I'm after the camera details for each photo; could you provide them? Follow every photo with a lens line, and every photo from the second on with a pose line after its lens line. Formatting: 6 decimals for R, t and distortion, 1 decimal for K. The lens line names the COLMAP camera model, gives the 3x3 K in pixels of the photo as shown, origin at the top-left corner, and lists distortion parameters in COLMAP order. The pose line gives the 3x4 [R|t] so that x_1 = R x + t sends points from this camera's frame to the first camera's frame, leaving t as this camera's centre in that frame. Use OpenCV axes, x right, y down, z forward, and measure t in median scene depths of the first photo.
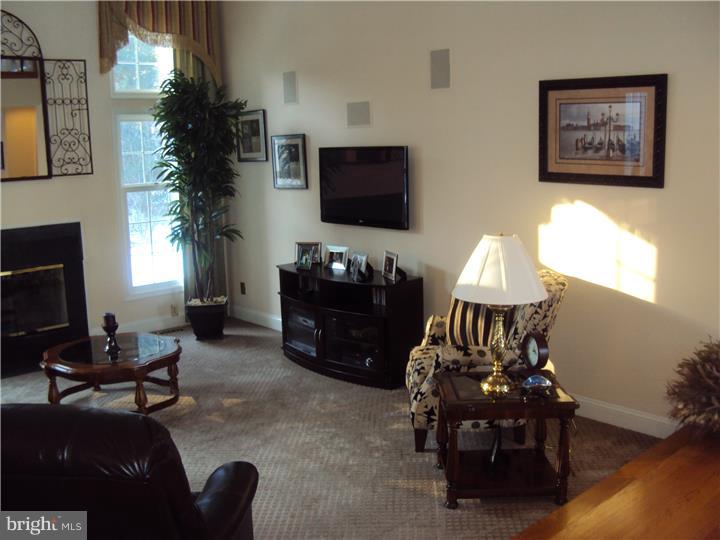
lens RADIAL K [[742.2, 0, 325.4], [0, 742.2, 265.0], [0, 0, 1]] dist [-0.116941, 0.000000]
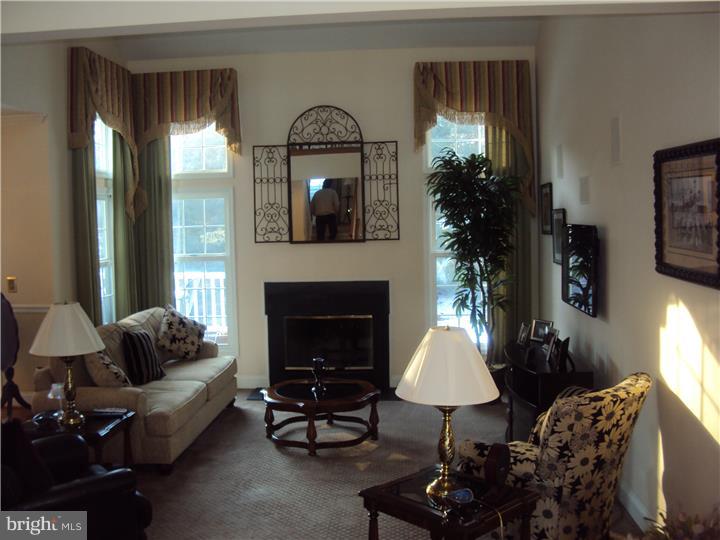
lens RADIAL K [[742.2, 0, 359.5], [0, 742.2, 263.2], [0, 0, 1]] dist [-0.116941, 0.000000]
pose [[0.702002, 0.058488, -0.709769, 0.475829], [-0.113341, 0.993095, -0.030265, -0.047102], [0.703098, 0.101691, 0.703784, 0.147931]]
